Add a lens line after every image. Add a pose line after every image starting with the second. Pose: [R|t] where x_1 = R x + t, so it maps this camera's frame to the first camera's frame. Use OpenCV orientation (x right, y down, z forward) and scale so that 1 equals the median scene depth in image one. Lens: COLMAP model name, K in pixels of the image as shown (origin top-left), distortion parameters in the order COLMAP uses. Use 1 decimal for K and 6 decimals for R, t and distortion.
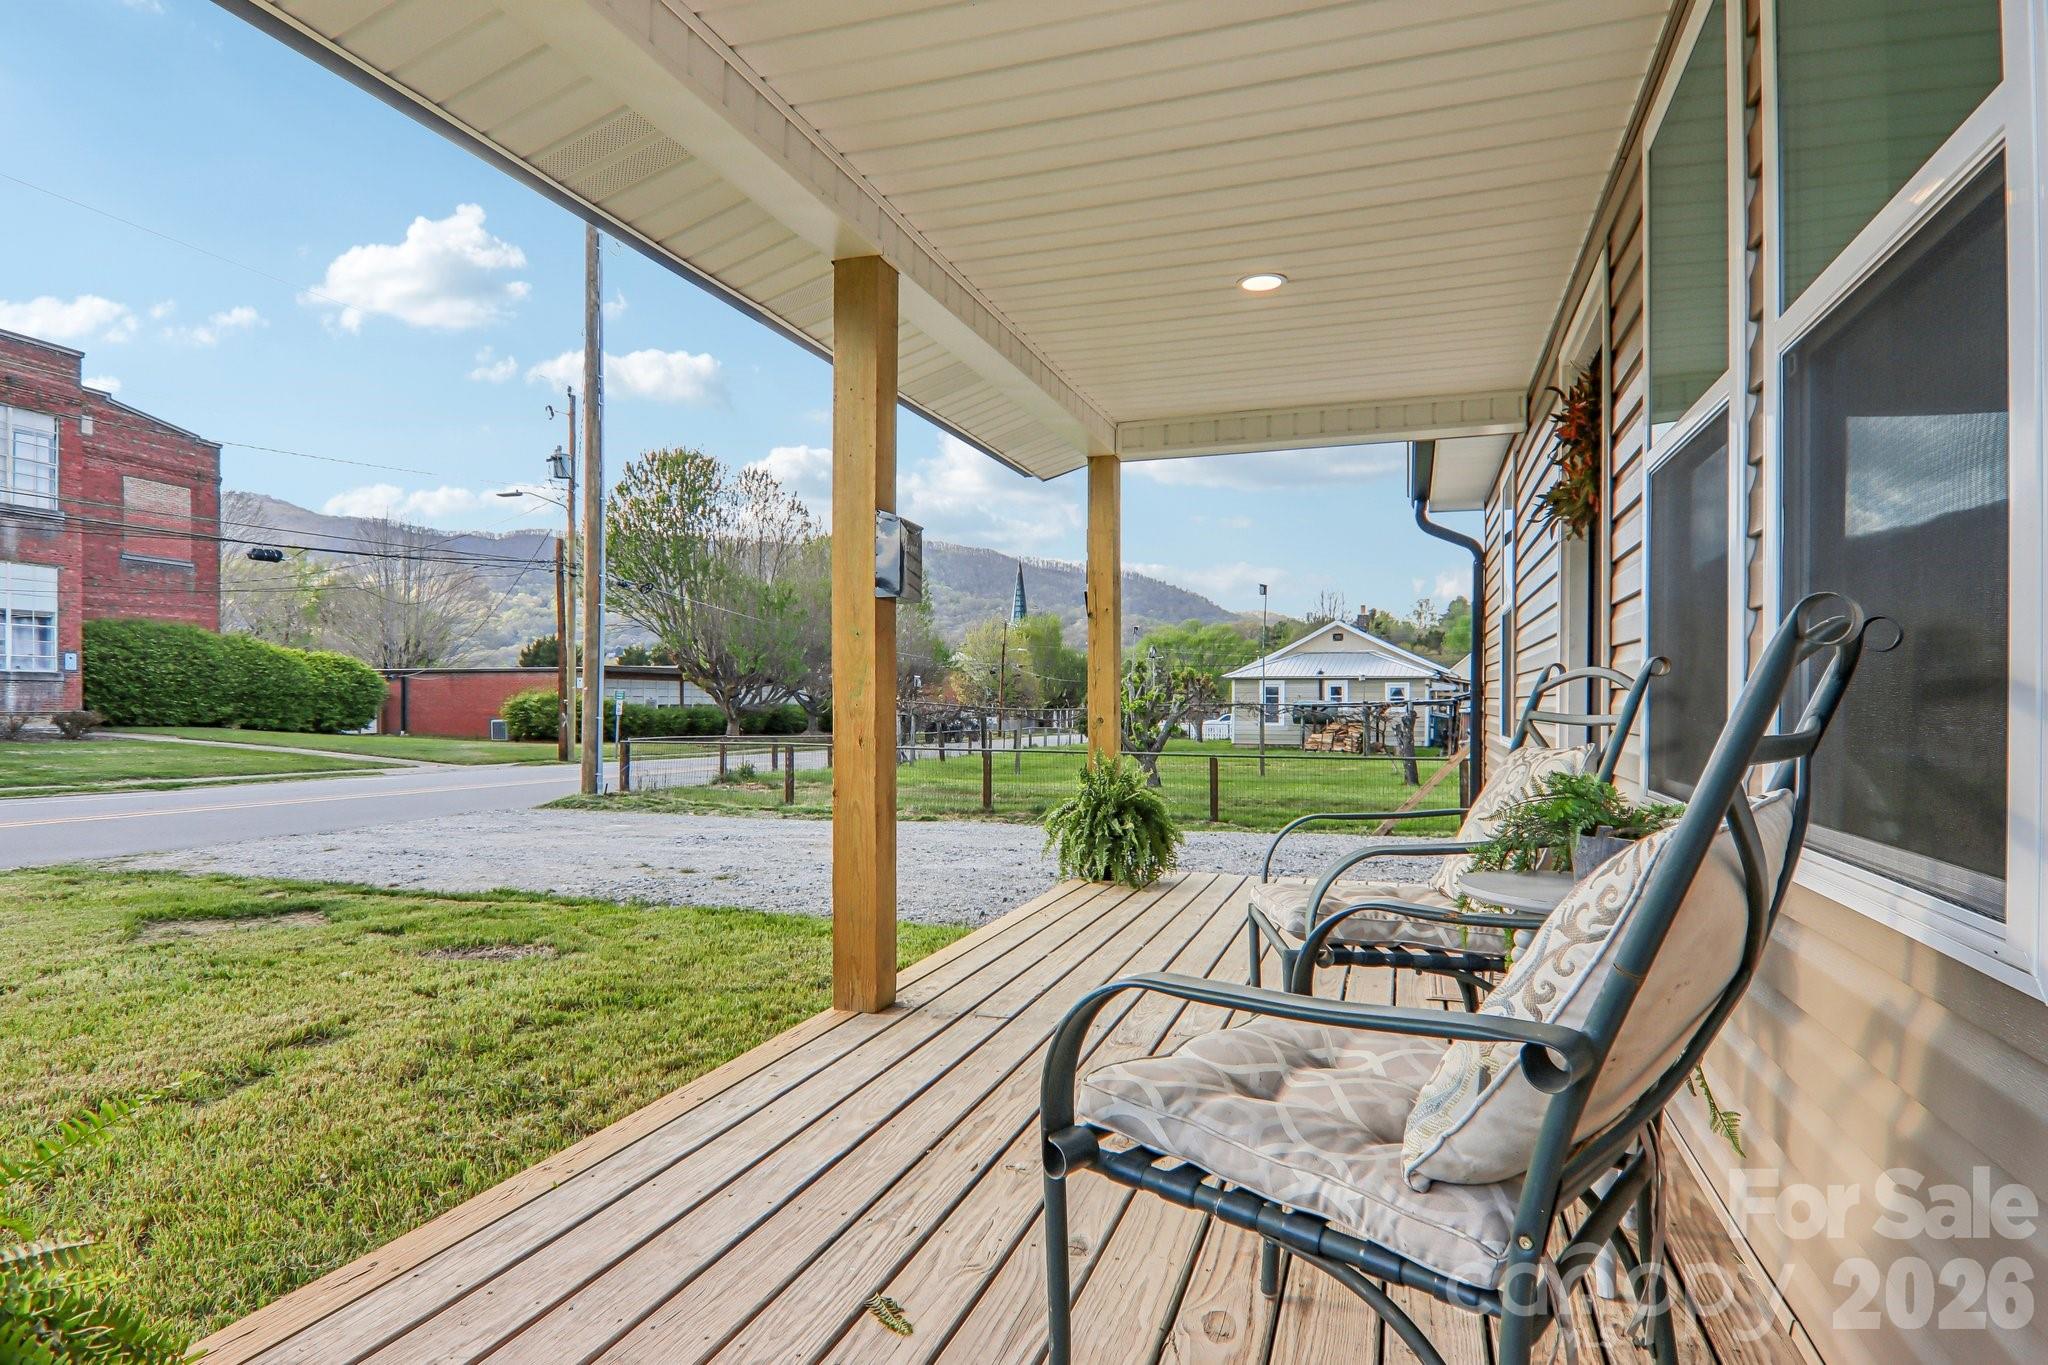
lens RADIAL K [[1157.1, 0, 1027.5], [0, 1157.1, 695.0], [0, 0, 1]] dist [0.005542, -0.019557]
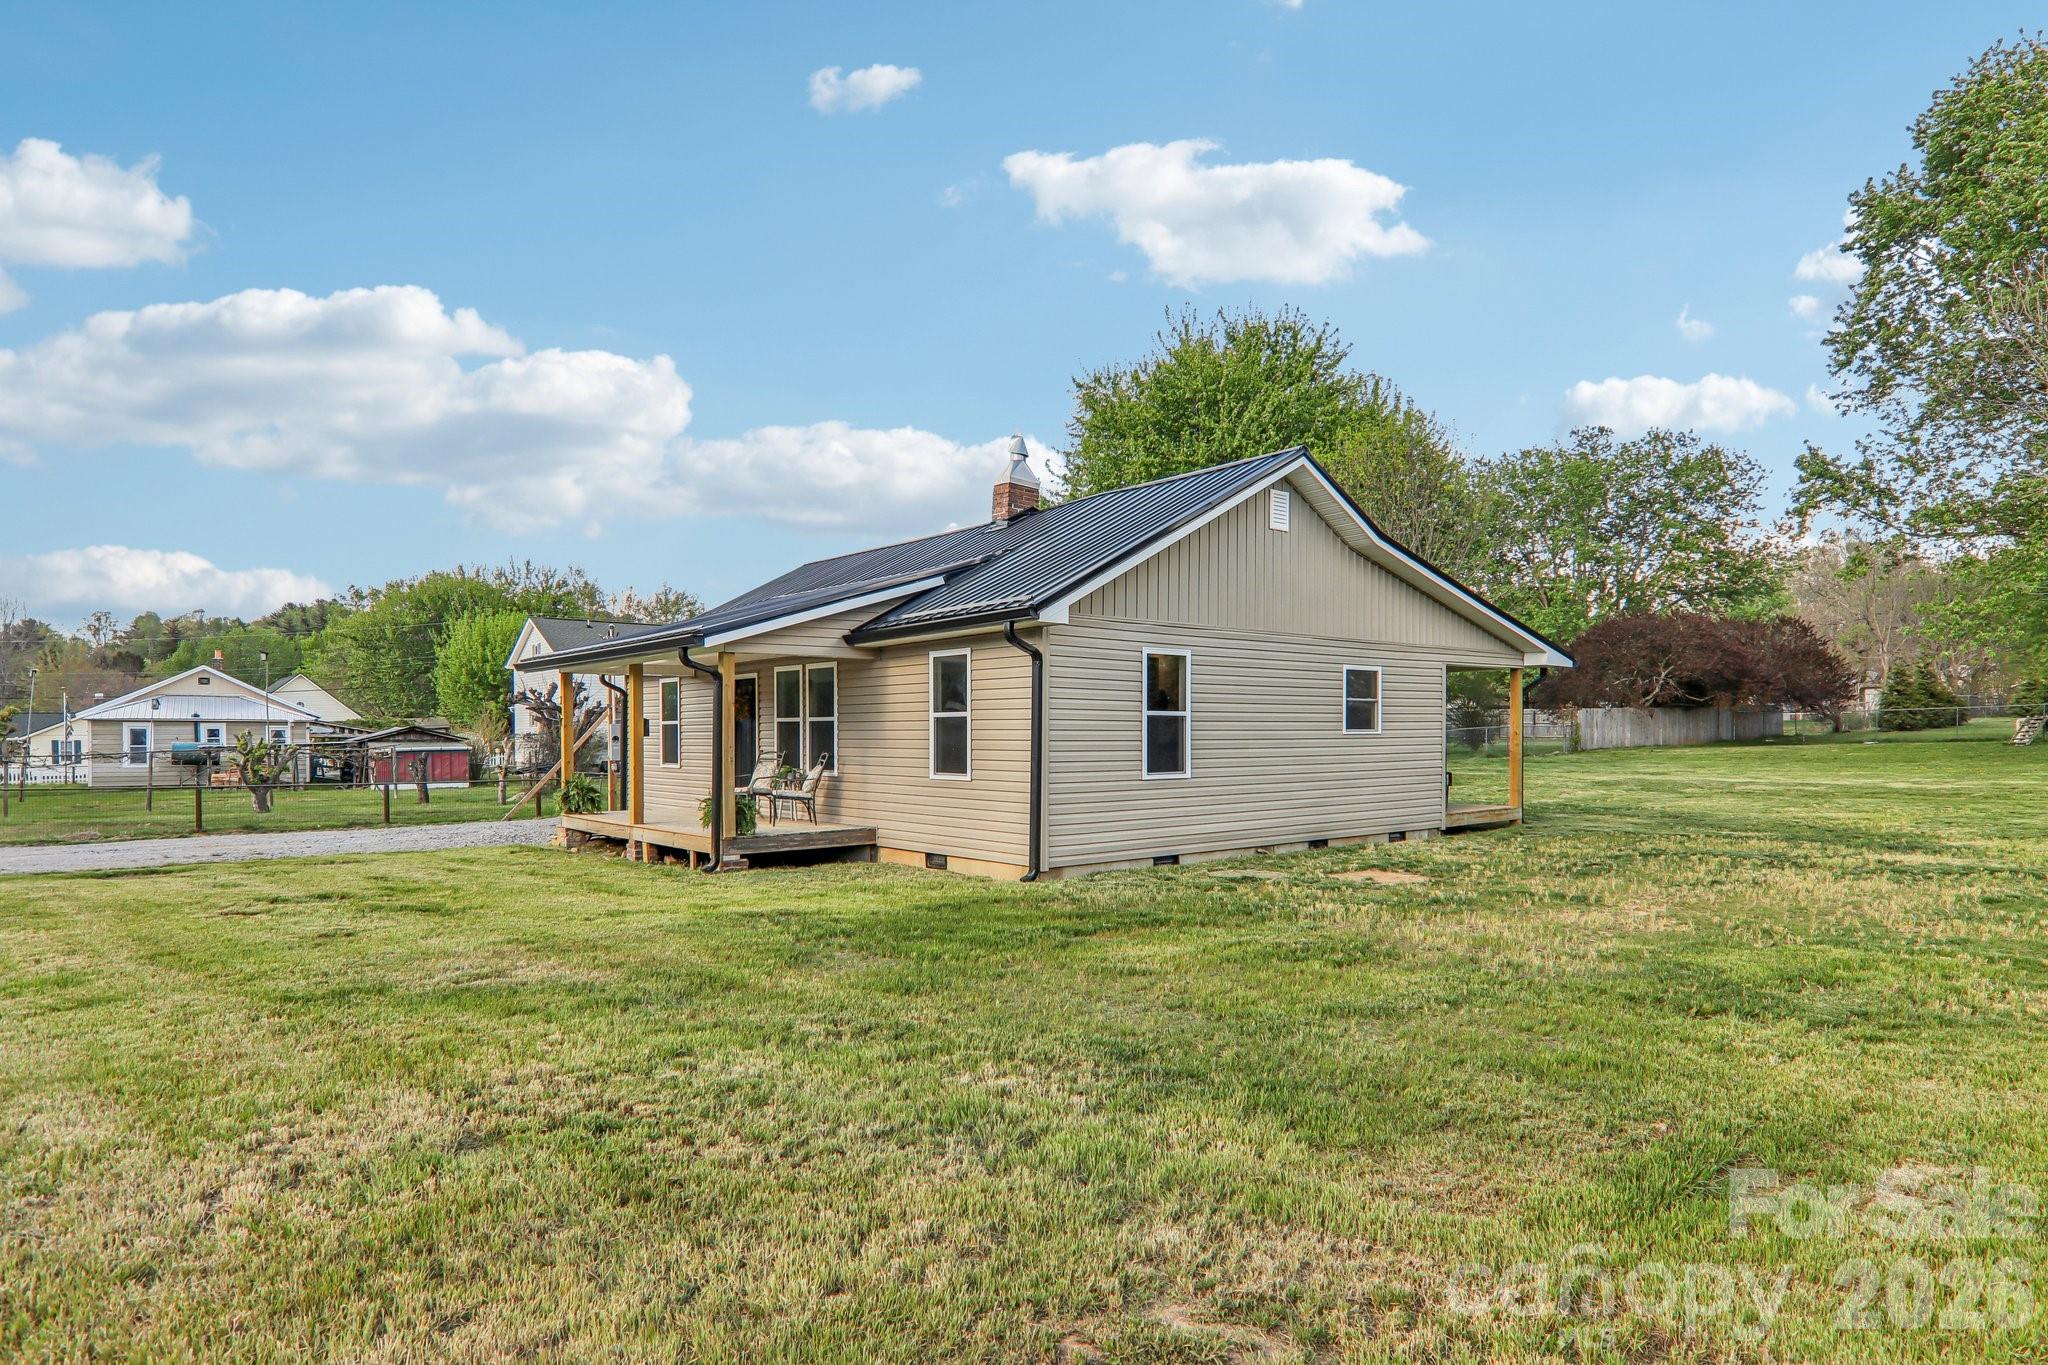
lens RADIAL K [[1157.1, 0, 1030.4], [0, 1157.1, 689.2], [0, 0, 1]] dist [0.005542, -0.019557]
pose [[0.514045, 0.030067, 0.857236, -0.259365], [-0.005062, 0.999474, -0.032020, -0.013509], [-0.857748, 0.012120, 0.513927, -0.192953]]
